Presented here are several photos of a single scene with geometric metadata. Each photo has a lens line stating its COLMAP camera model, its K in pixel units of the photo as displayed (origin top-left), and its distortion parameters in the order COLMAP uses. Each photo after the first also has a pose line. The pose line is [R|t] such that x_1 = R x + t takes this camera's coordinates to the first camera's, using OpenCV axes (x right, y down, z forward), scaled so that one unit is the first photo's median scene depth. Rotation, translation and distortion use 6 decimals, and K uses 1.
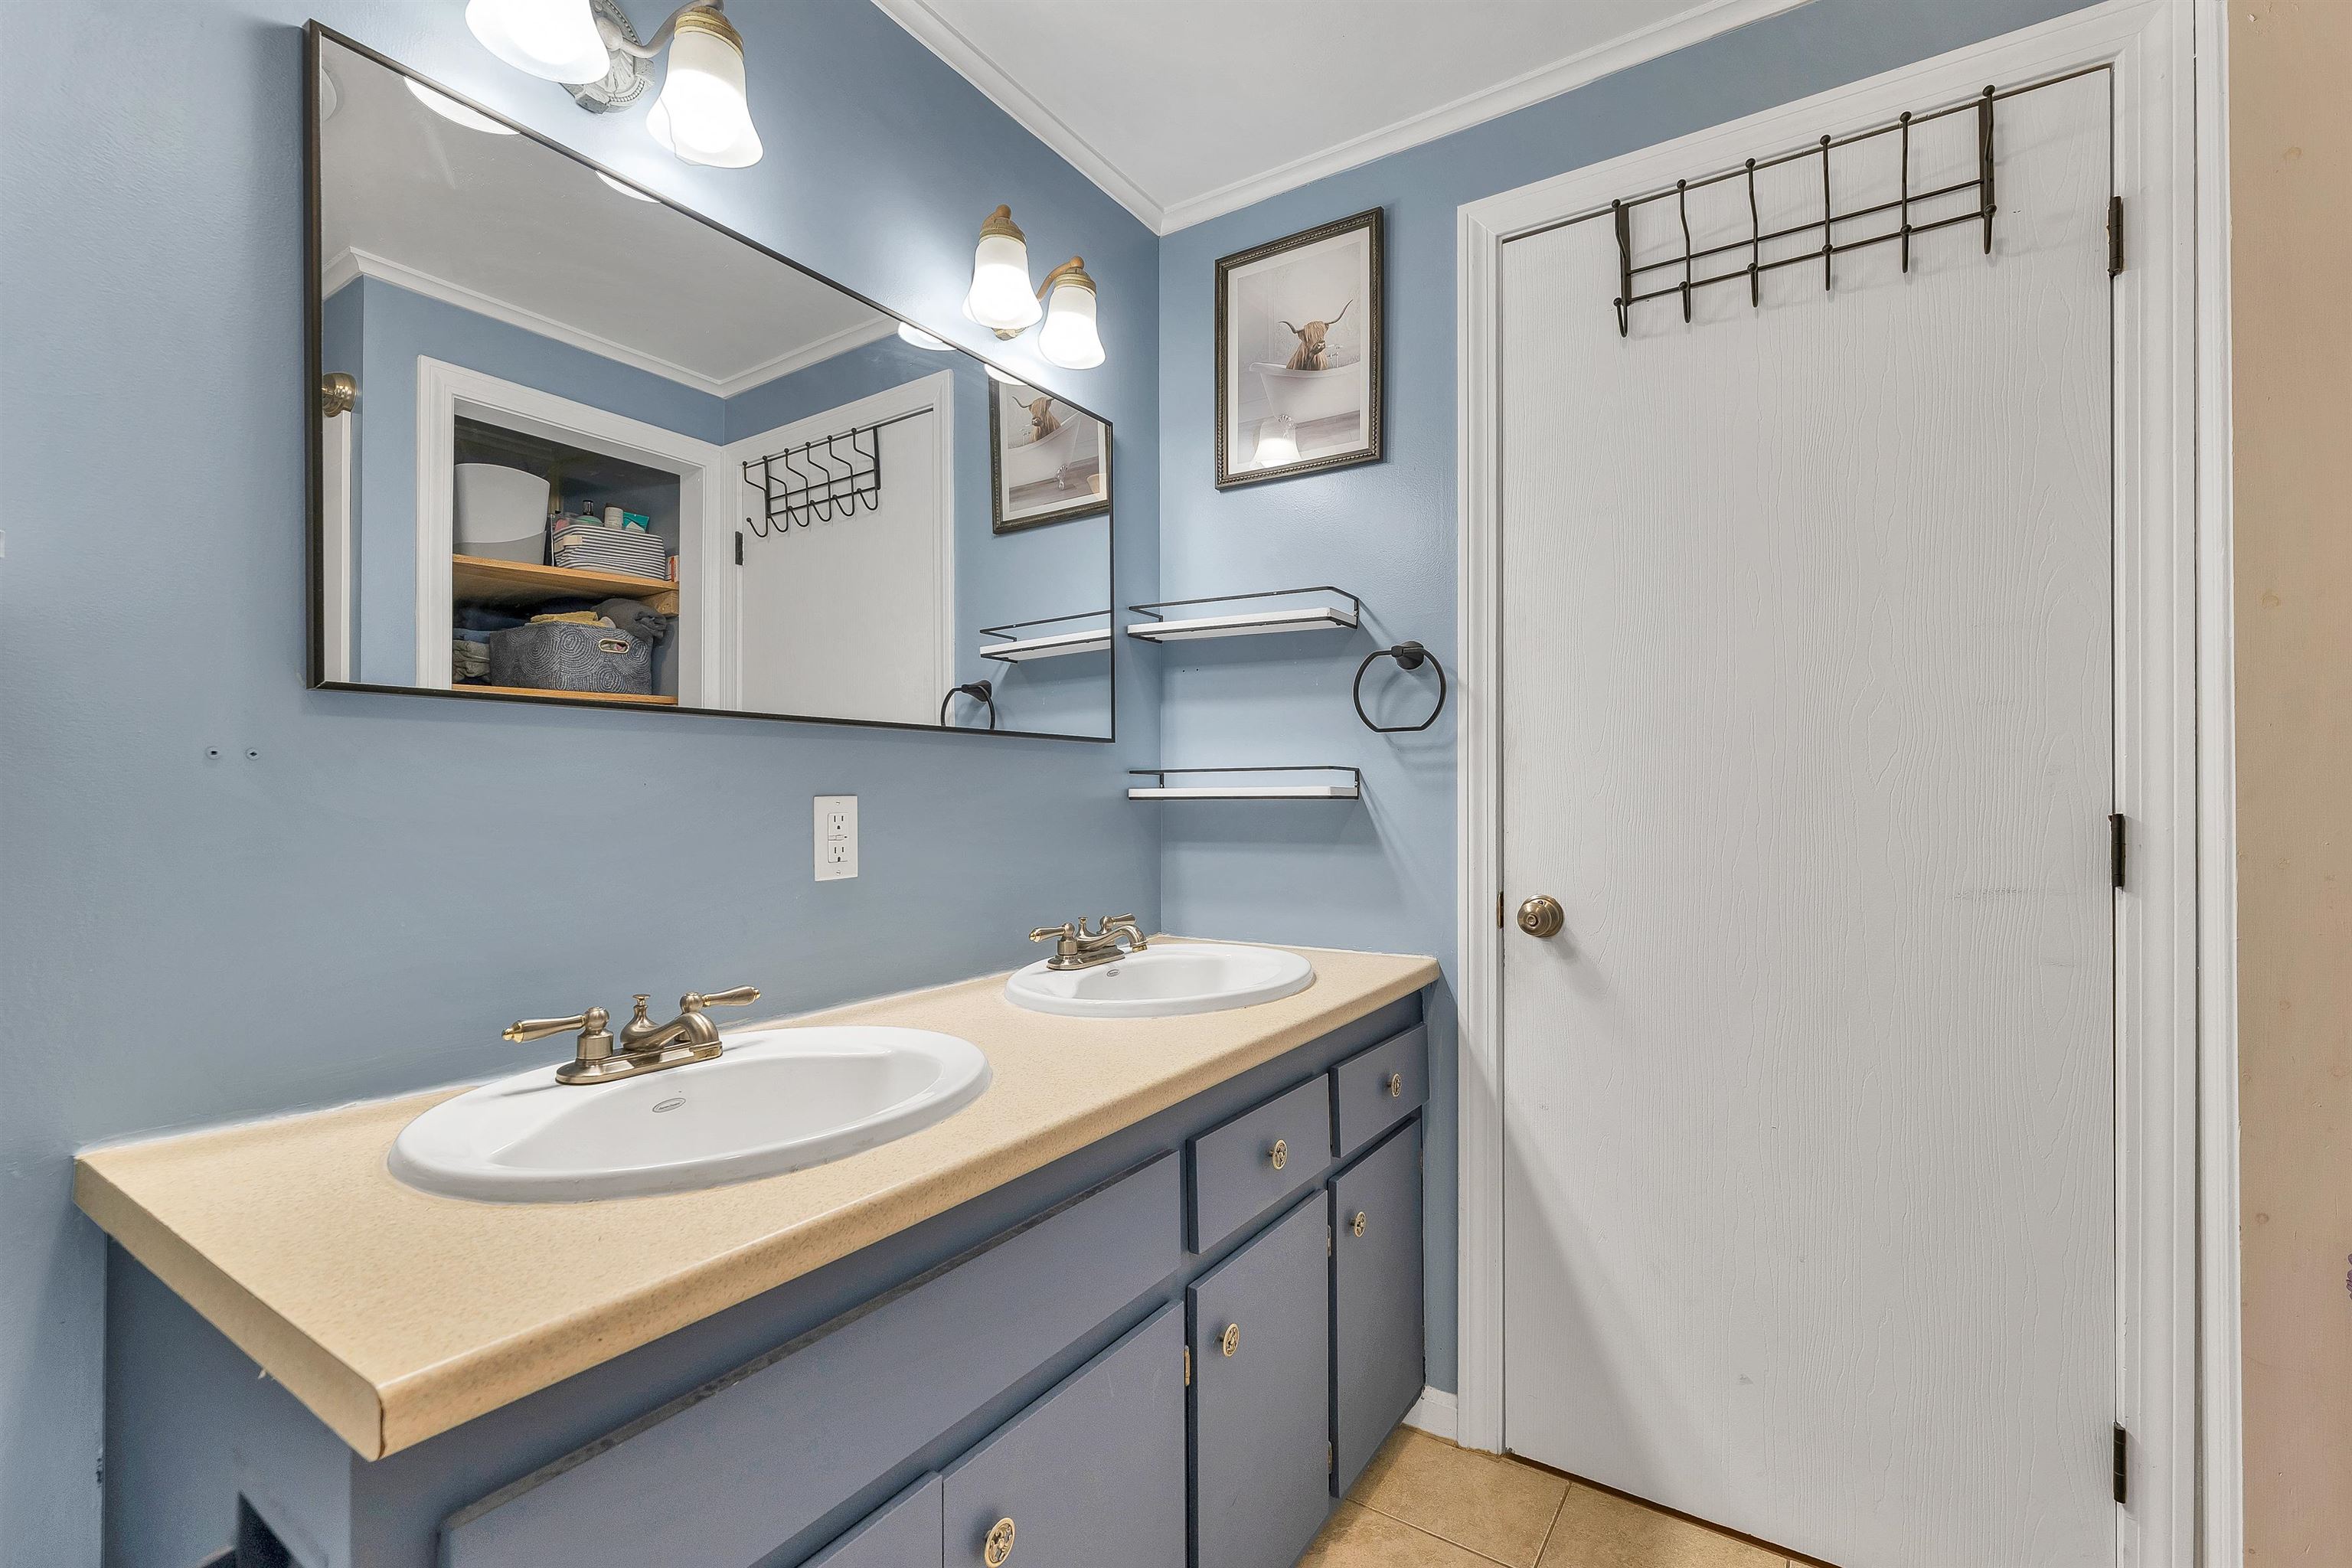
lens RADIAL K [[1030.3, 0, 1185.8], [0, 1030.3, 790.1], [0, 0, 1]] dist [-0.002289, -0.000612]
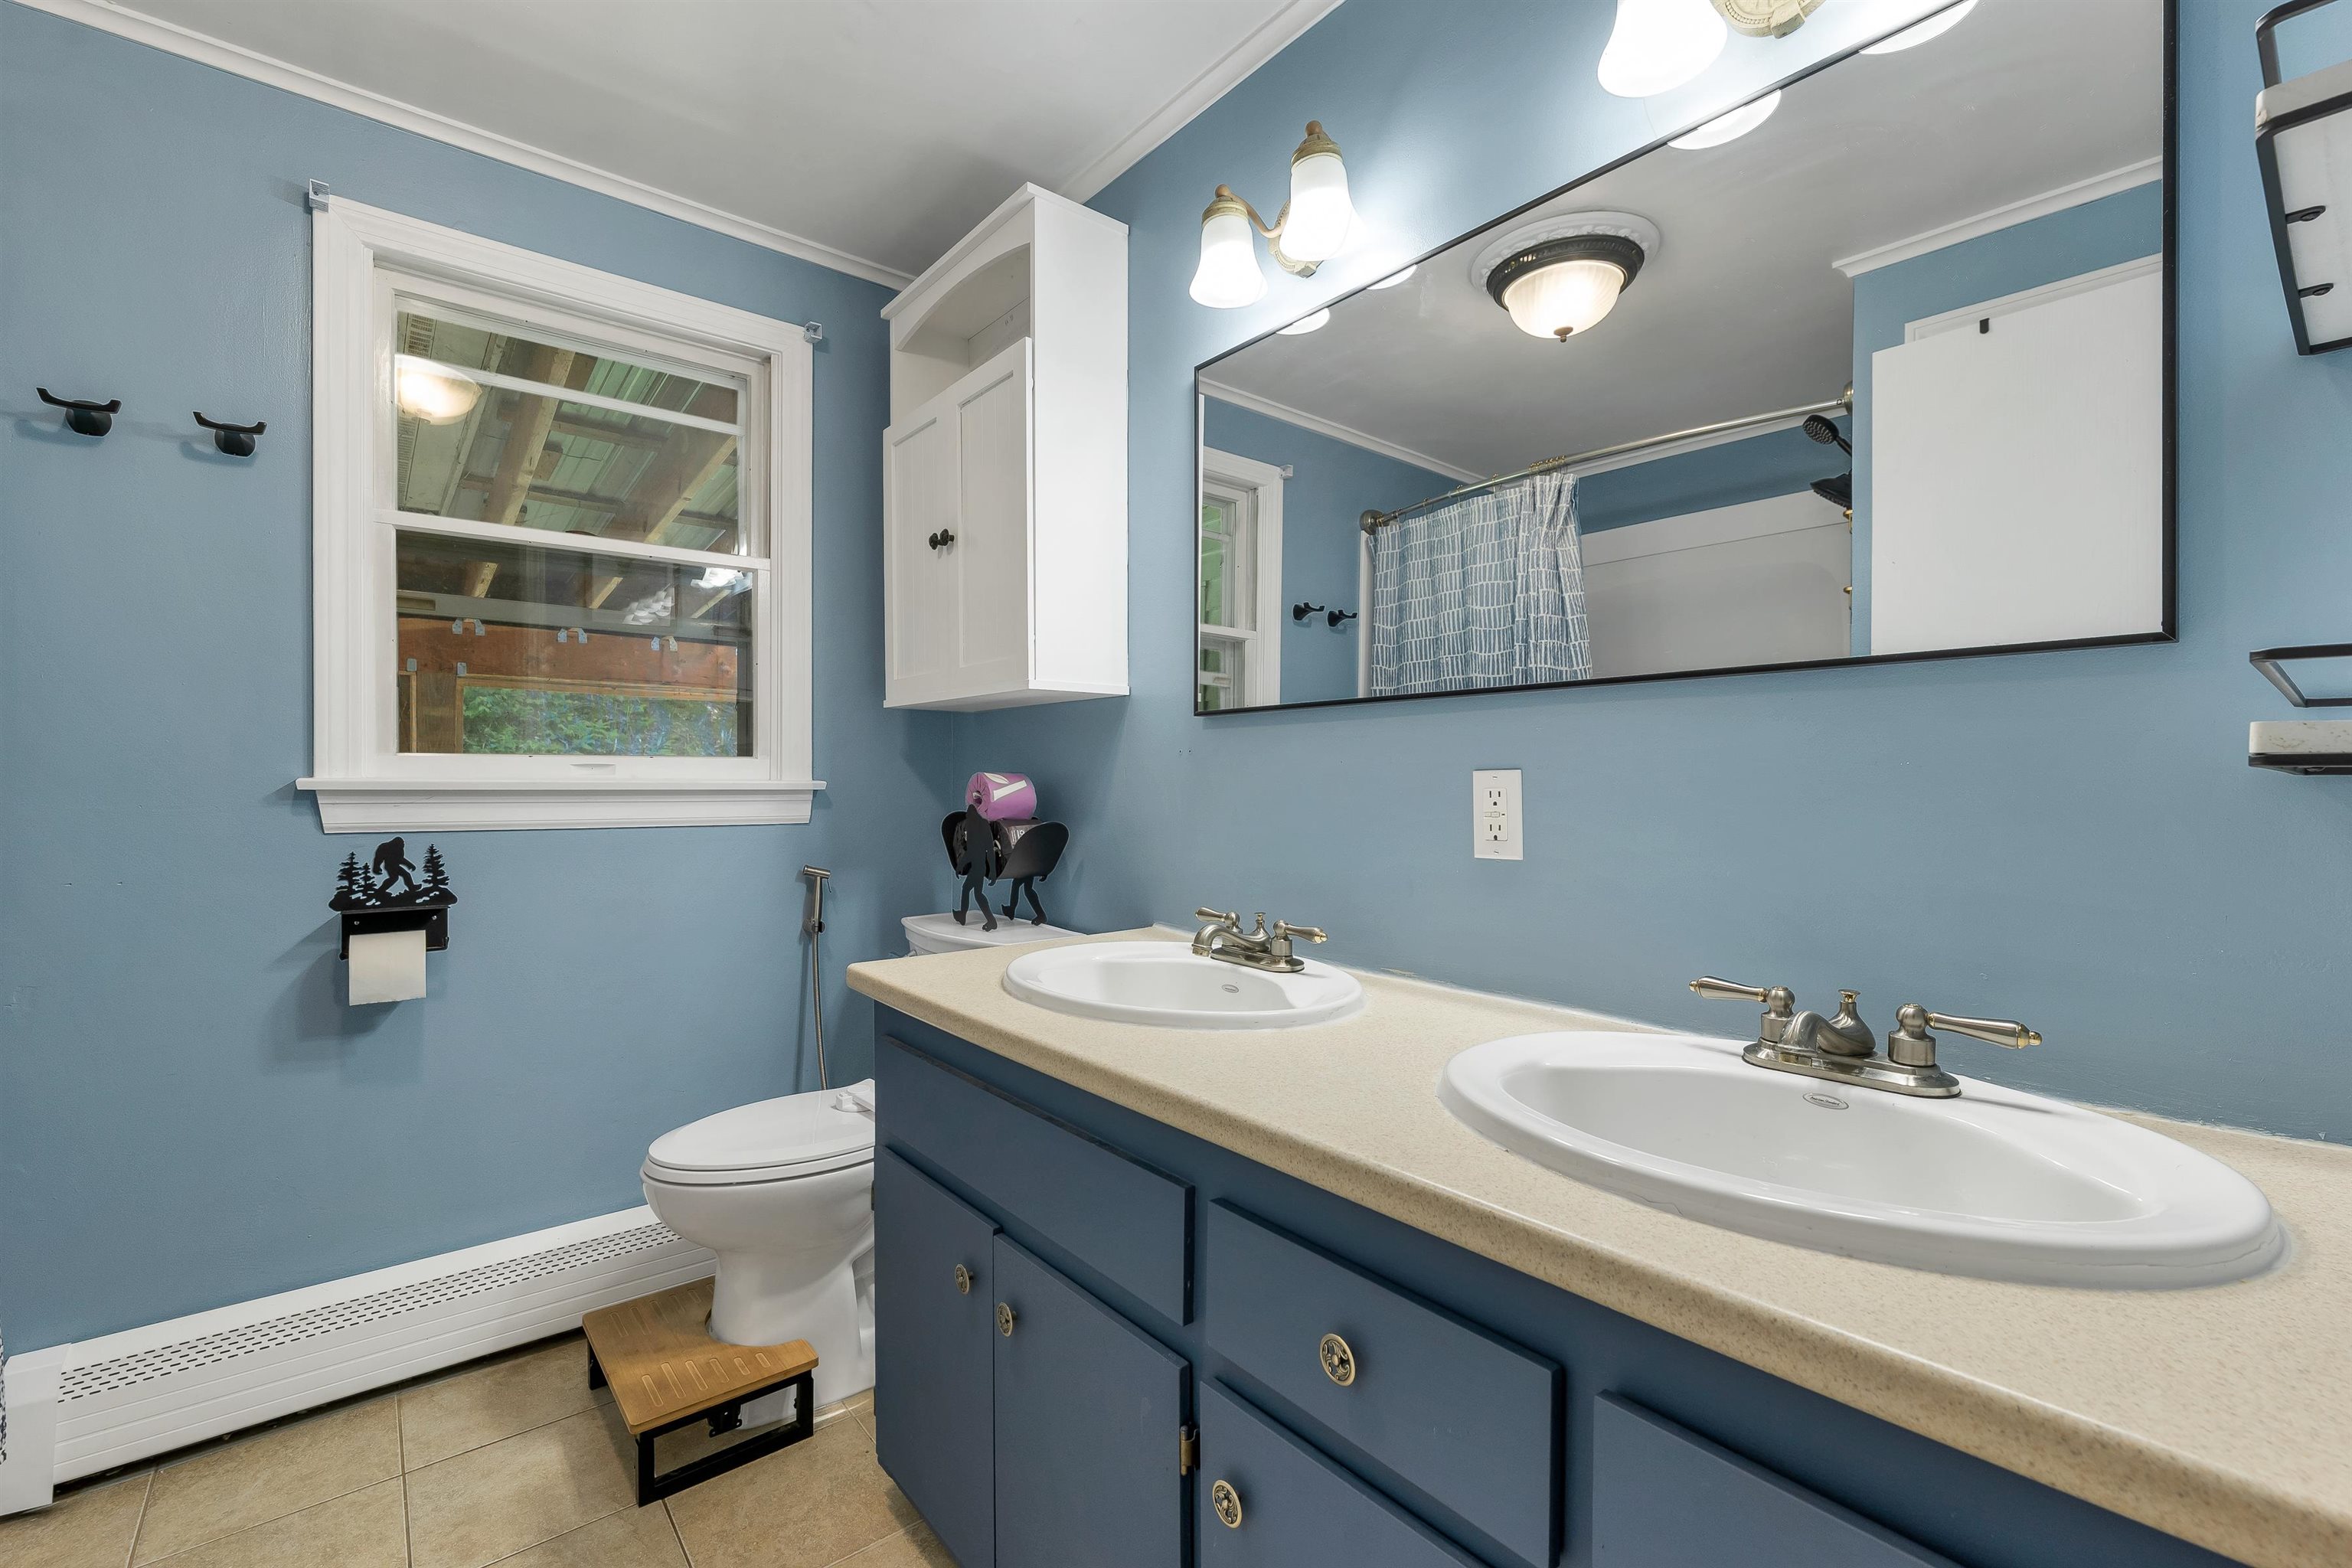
lens RADIAL K [[1030.3, 0, 1179.7], [0, 1030.3, 784.4], [0, 0, 1]] dist [-0.002289, -0.000612]
pose [[-0.307501, 0.007575, -0.951517, 0.653620], [0.004811, 0.999968, 0.006406, 0.011443], [0.951535, -0.002607, -0.307528, 1.034941]]
